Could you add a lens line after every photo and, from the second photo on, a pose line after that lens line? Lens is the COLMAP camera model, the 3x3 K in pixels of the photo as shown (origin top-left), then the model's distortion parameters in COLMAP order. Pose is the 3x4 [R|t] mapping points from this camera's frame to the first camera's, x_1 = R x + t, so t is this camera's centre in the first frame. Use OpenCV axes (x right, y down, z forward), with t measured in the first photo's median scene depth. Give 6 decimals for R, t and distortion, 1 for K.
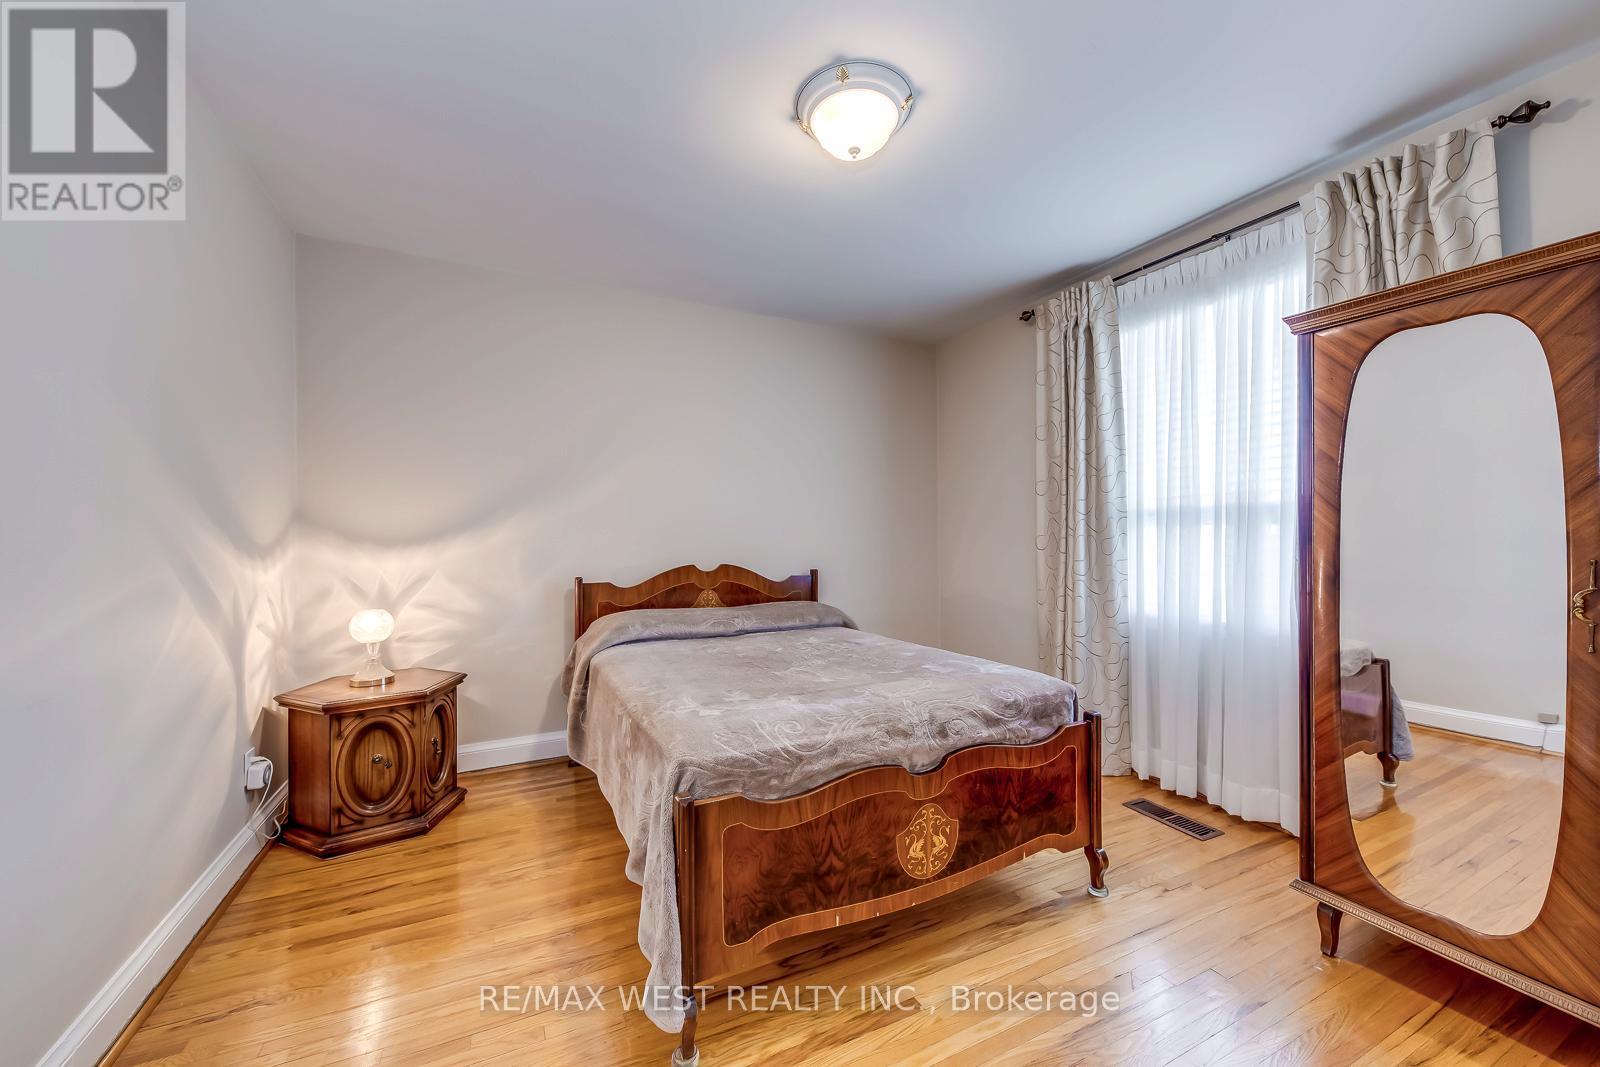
lens RADIAL K [[601.7, 0, 796.3], [0, 601.7, 536.2], [0, 0, 1]] dist [0.013849, -0.006884]
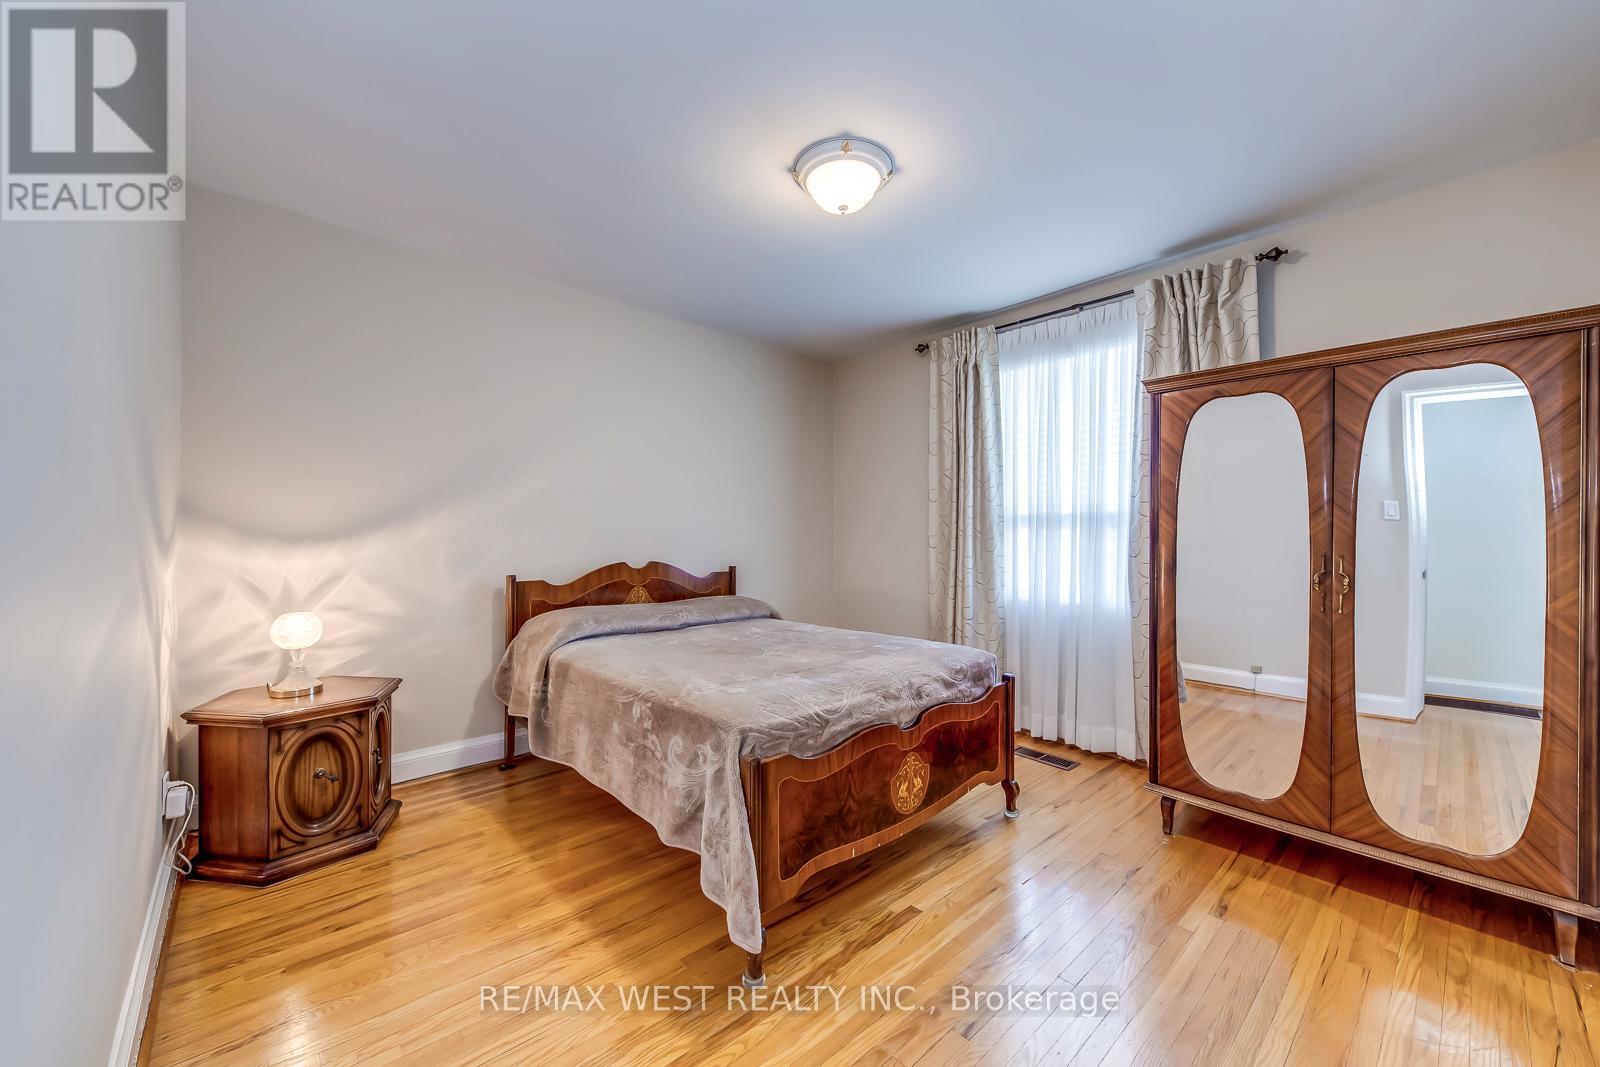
lens RADIAL K [[601.7, 0, 796.3], [0, 601.7, 536.2], [0, 0, 1]] dist [0.013849, -0.006884]
pose [[0.961221, 0.006561, 0.275702, -0.261819], [-0.007106, 0.999974, 0.000977, 0.000844], [-0.275688, -0.002898, 0.961243, -0.089582]]
